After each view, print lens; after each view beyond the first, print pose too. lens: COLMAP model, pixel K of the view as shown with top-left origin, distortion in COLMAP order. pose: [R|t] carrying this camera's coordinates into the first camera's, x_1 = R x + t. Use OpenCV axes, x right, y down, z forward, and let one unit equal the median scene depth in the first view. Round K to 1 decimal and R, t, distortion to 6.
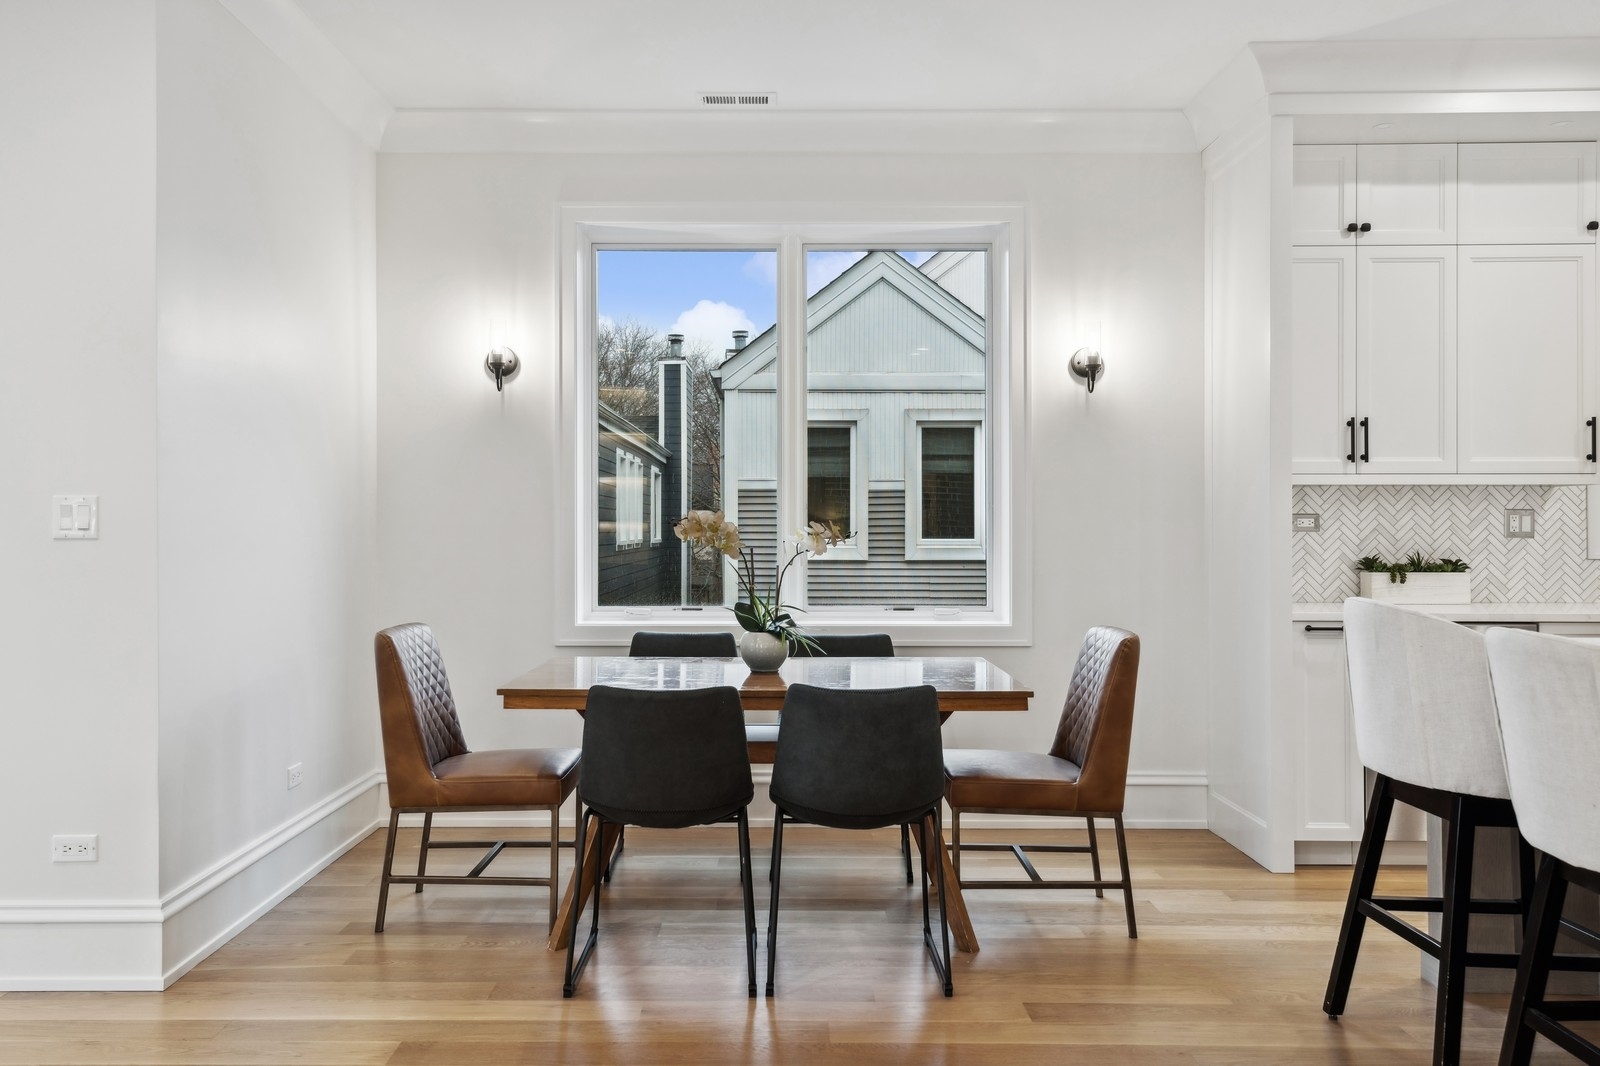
lens RADIAL K [[1273.9, 0, 779.3], [0, 1273.9, 521.4], [0, 0, 1]] dist [0.038547, 0.002848]
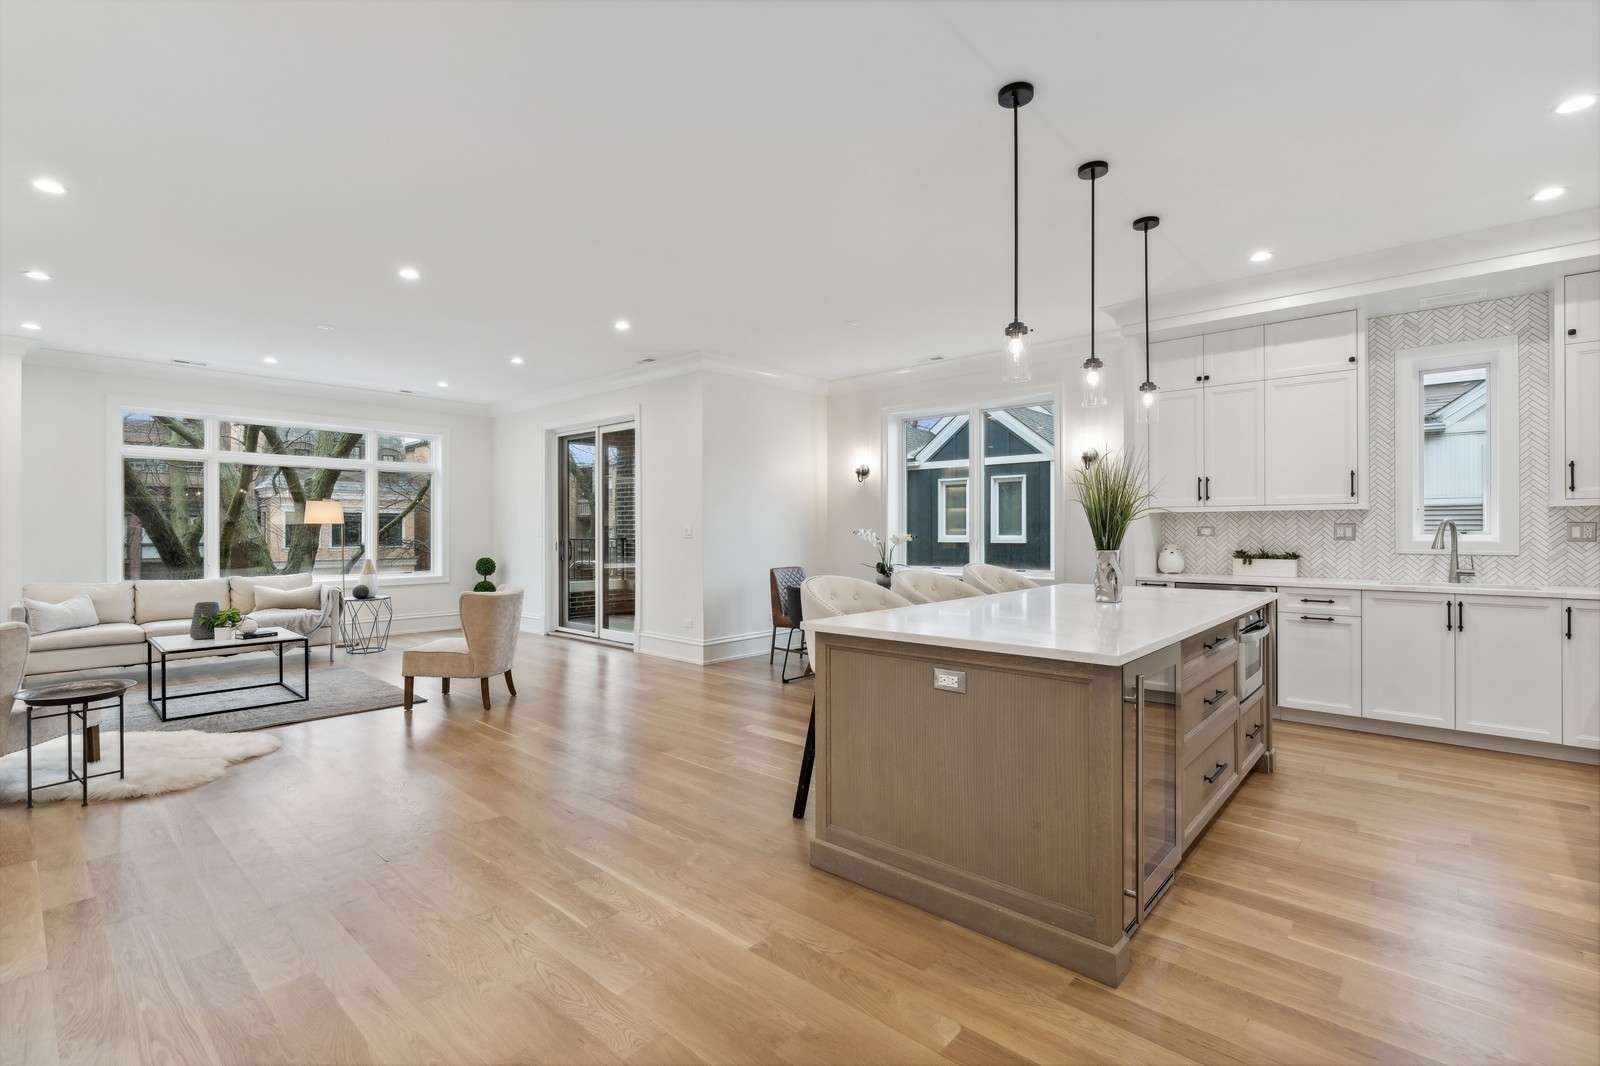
lens RADIAL K [[733.4, 0, 793.3], [0, 733.4, 528.9], [0, 0, 1]] dist [-0.002454, 0.001597]
pose [[0.737285, -0.003054, -0.675575, 0.758027], [0.006103, 0.999979, 0.002140, -0.009869], [0.675555, -0.005701, 0.737288, -0.226380]]
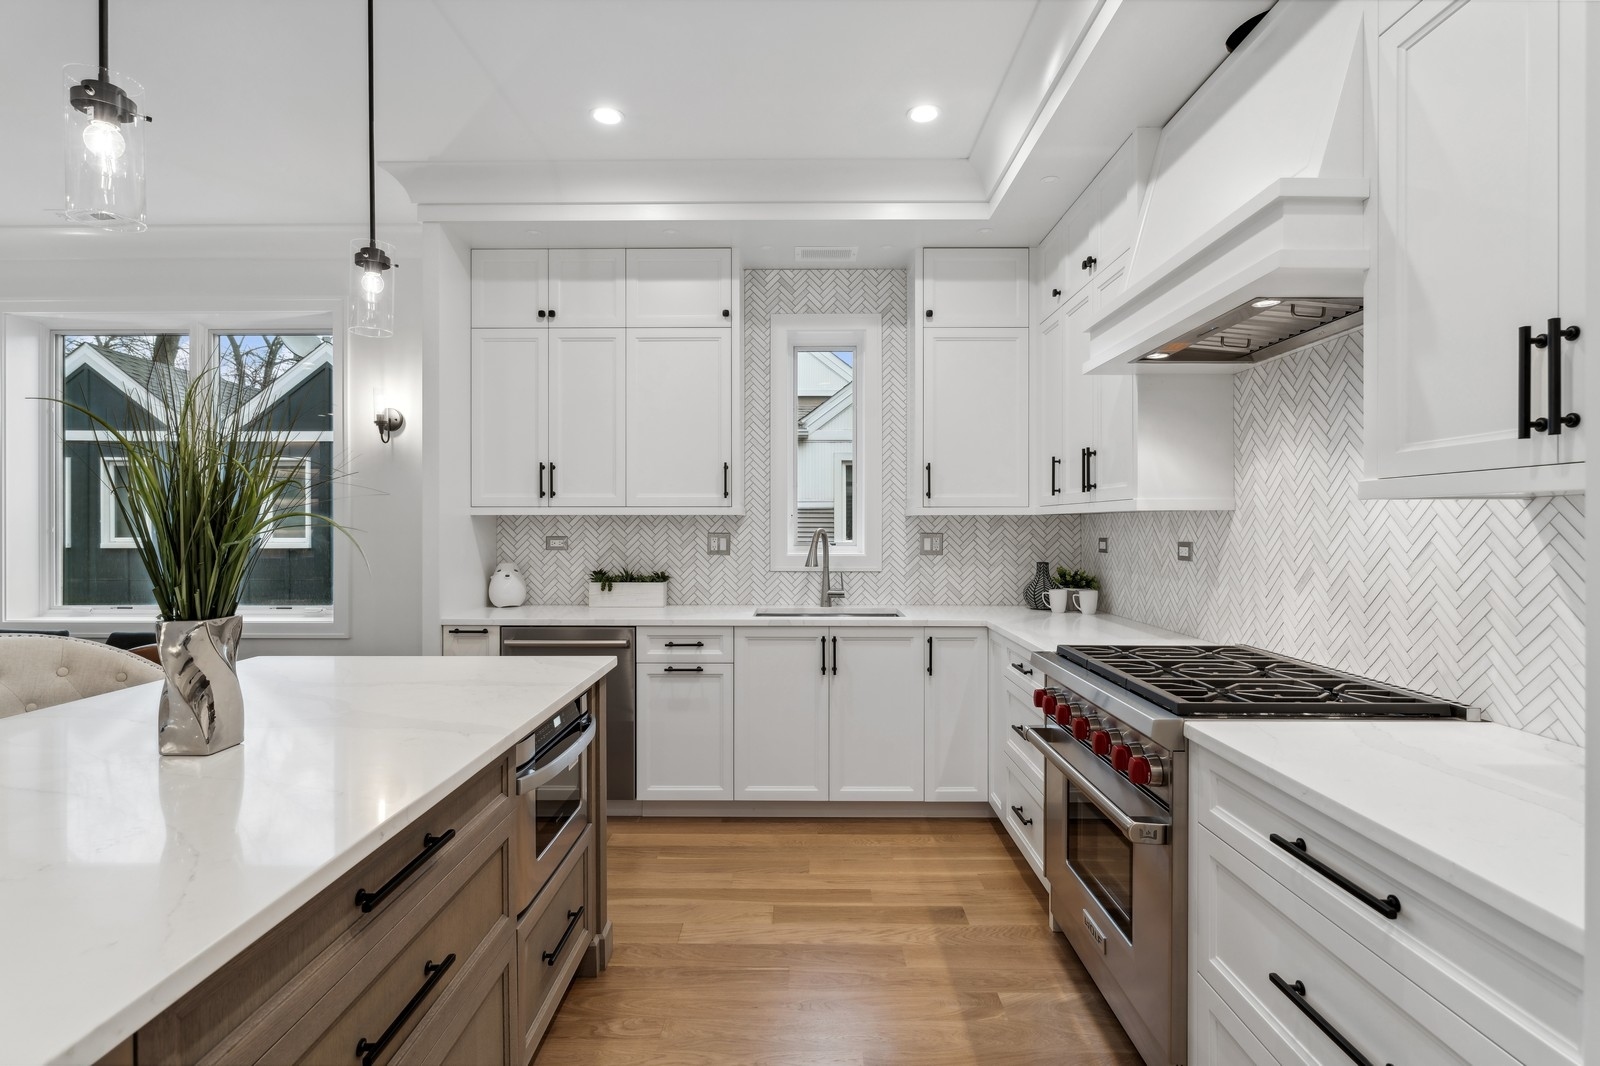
lens RADIAL K [[796.3, 0, 804.1], [0, 796.3, 528.3], [0, 0, 1]] dist [0.001421, -0.000238]
pose [[0.999919, -0.000079, -0.012755, 0.735297], [0.000191, 0.999962, 0.008759, -0.023188], [0.012754, -0.008761, 0.999880, 0.217674]]
